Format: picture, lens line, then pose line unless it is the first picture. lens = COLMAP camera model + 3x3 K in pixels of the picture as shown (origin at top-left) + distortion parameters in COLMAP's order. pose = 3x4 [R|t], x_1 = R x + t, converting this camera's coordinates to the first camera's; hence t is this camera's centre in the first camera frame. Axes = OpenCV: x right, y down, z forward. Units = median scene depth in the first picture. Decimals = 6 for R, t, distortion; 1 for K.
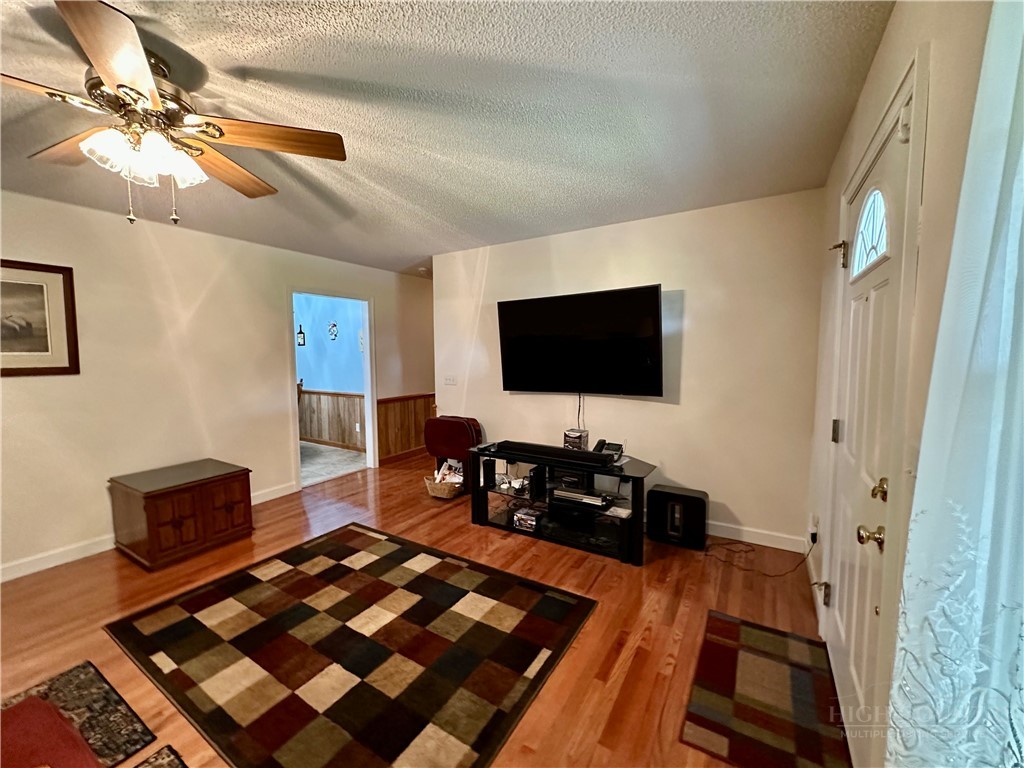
lens RADIAL K [[407.9, 0, 512.5], [0, 407.9, 381.8], [0, 0, 1]] dist [-0.005259, 0.001307]
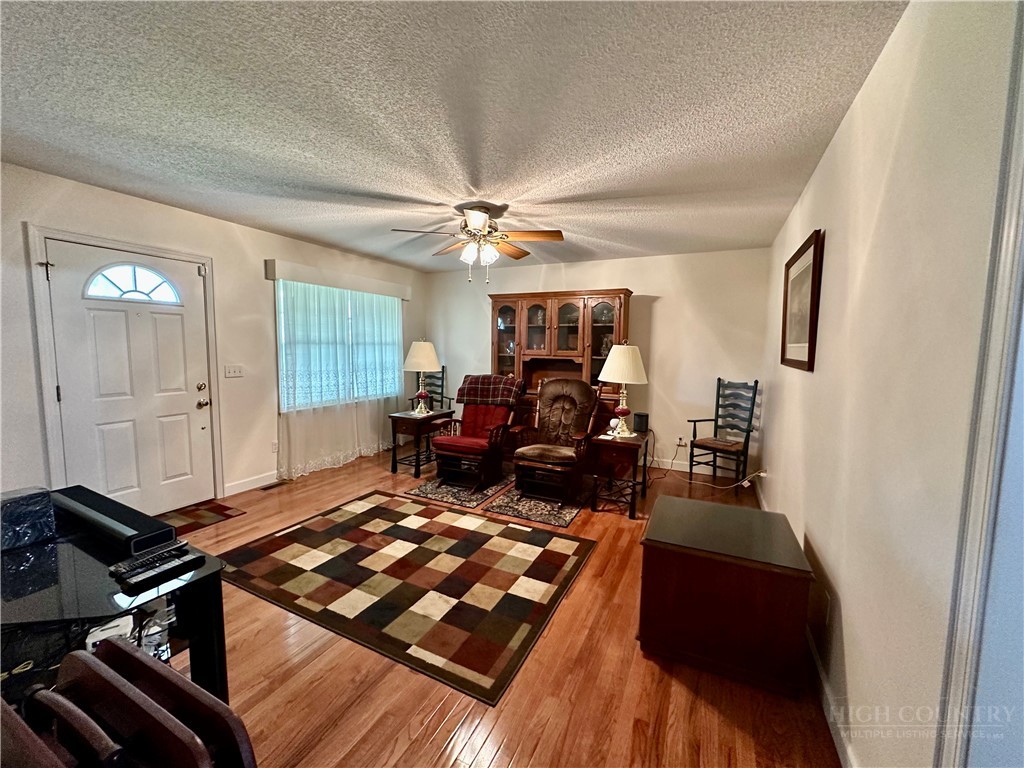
lens RADIAL K [[407.9, 0, 512.2], [0, 407.9, 381.3], [0, 0, 1]] dist [-0.005259, 0.001307]
pose [[-0.995732, 0.000481, -0.092287, -0.563840], [-0.014632, 0.986516, 0.163010, -0.150532], [0.091121, 0.163665, -0.982299, 2.139464]]
